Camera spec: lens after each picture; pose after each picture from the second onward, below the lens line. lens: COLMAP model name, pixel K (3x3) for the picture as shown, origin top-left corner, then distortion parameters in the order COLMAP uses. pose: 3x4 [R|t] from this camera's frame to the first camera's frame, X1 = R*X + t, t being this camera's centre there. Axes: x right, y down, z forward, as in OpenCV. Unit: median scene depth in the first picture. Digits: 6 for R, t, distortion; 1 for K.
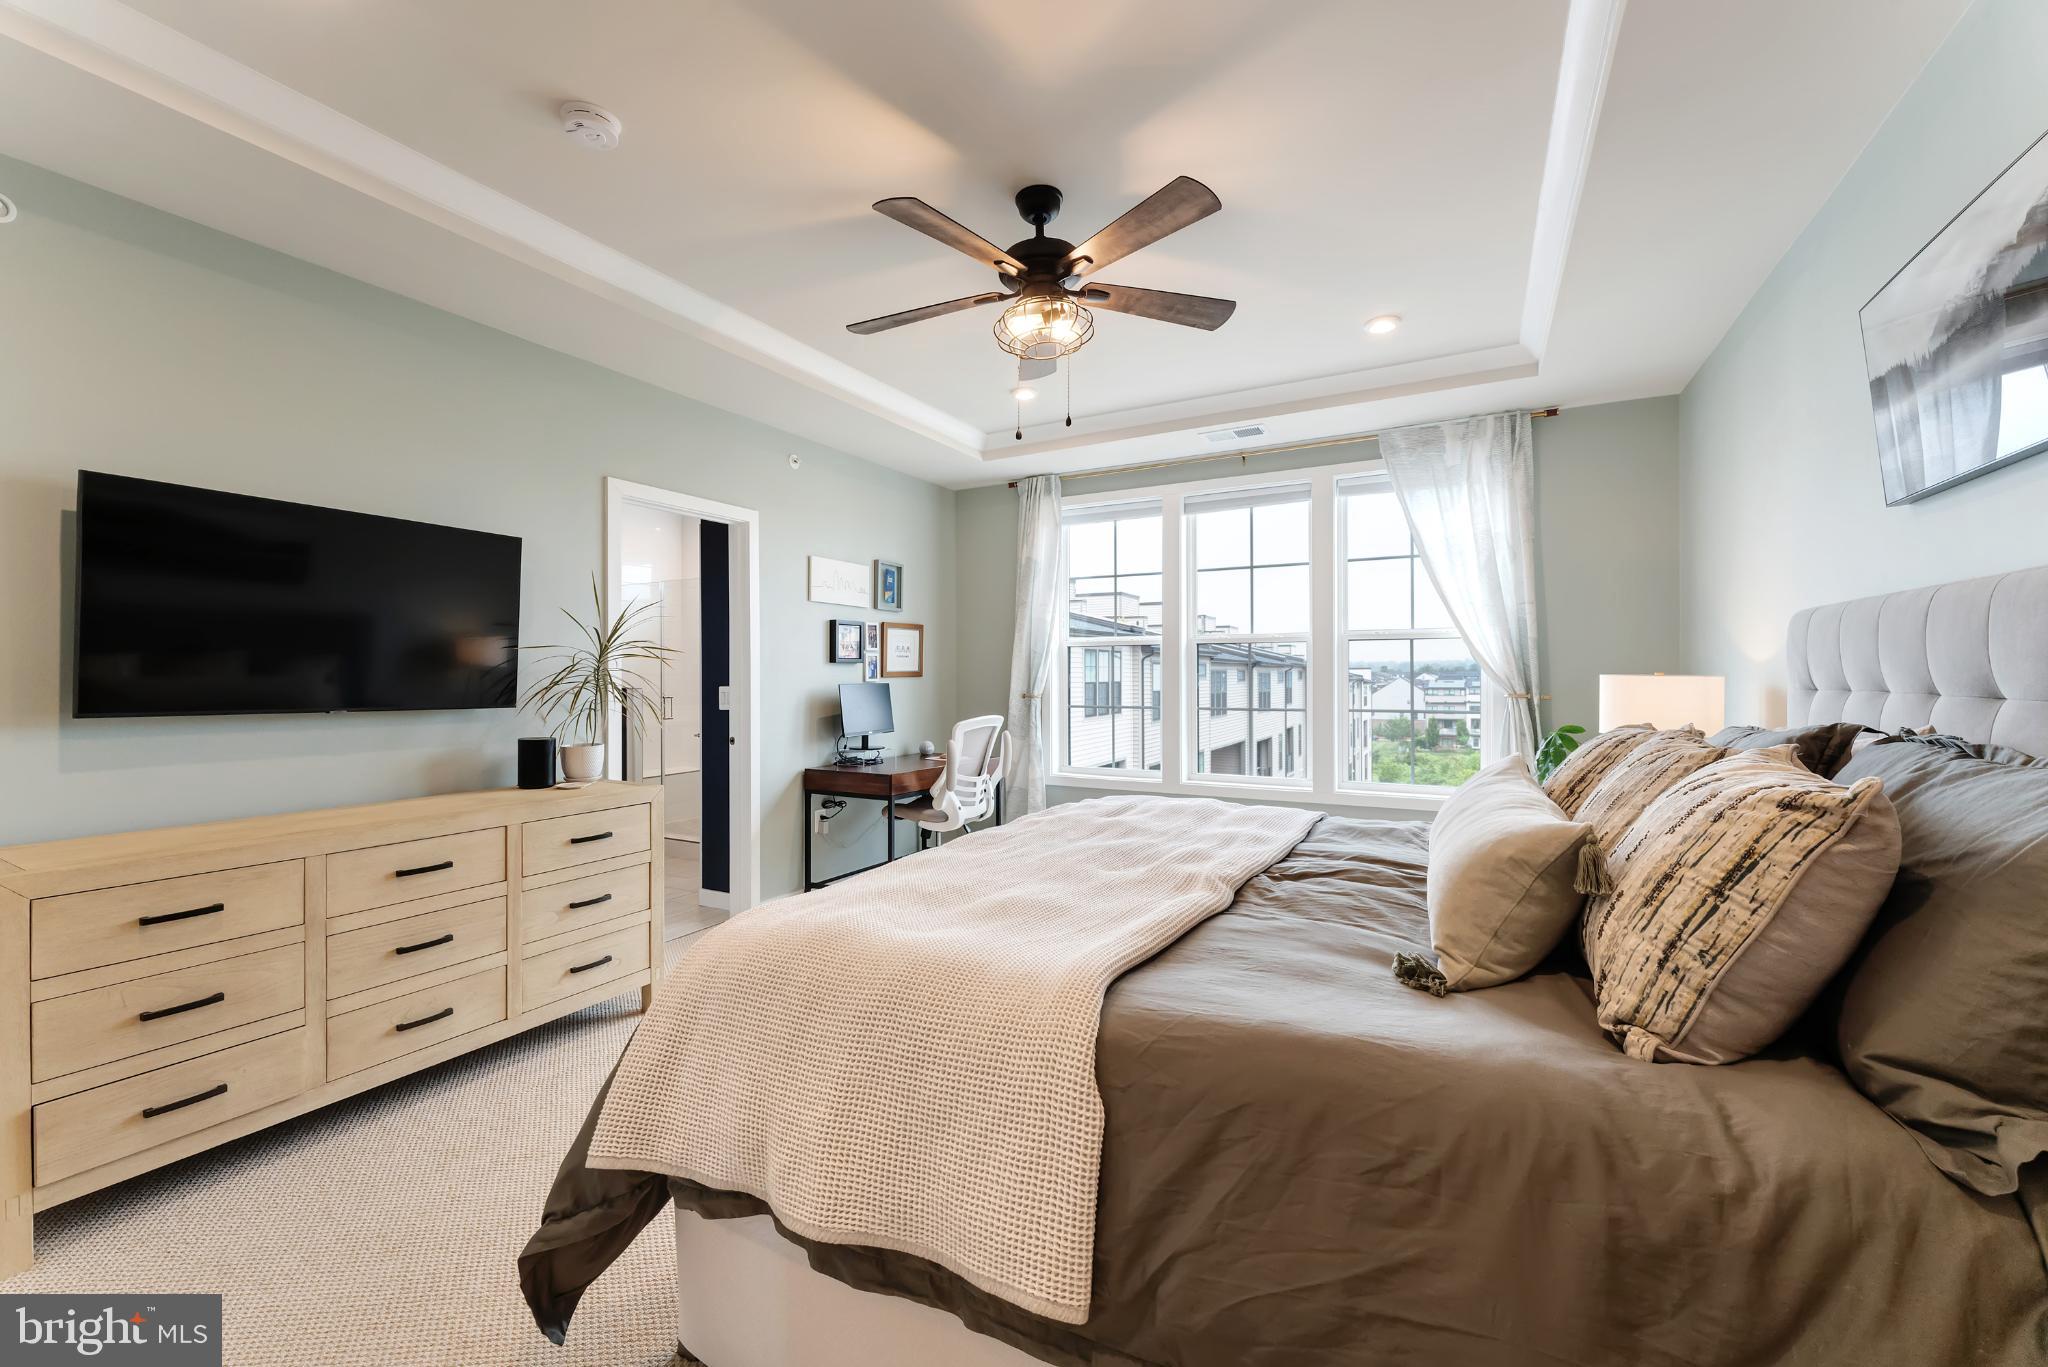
lens RADIAL K [[827.2, 0, 1041.4], [0, 827.2, 661.9], [0, 0, 1]] dist [-0.004391, 0.000313]
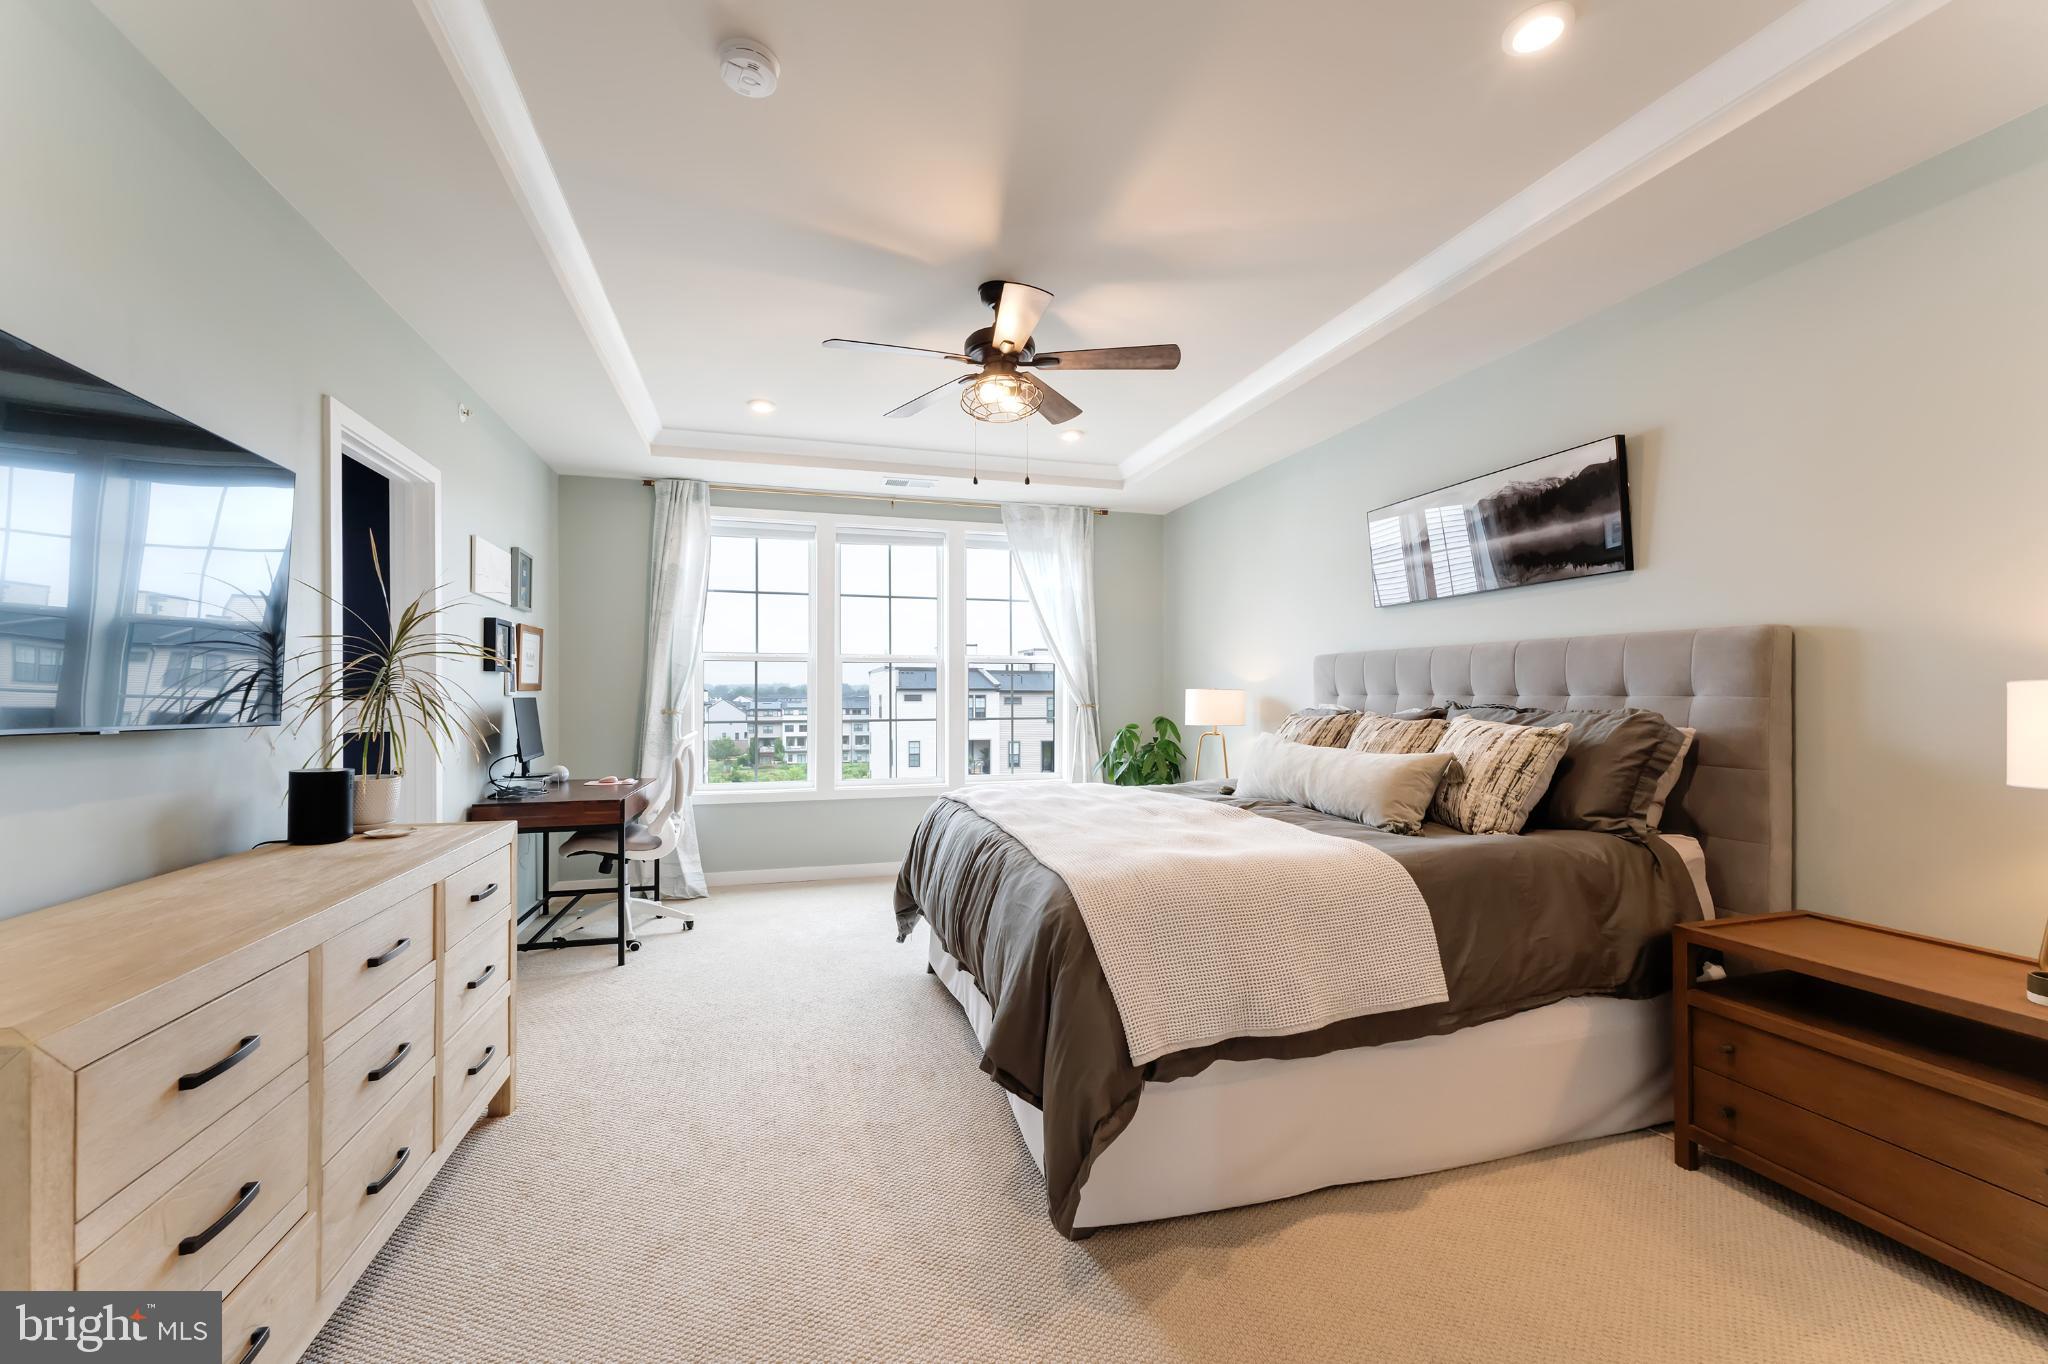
lens RADIAL K [[827.2, 0, 1009.5], [0, 827.2, 691.4], [0, 0, 1]] dist [-0.004391, 0.000313]
pose [[0.705768, 0.007905, 0.708399, -0.499838], [-0.013732, 0.999903, 0.002523, 0.012284], [-0.708310, -0.011509, 0.705807, 0.078975]]
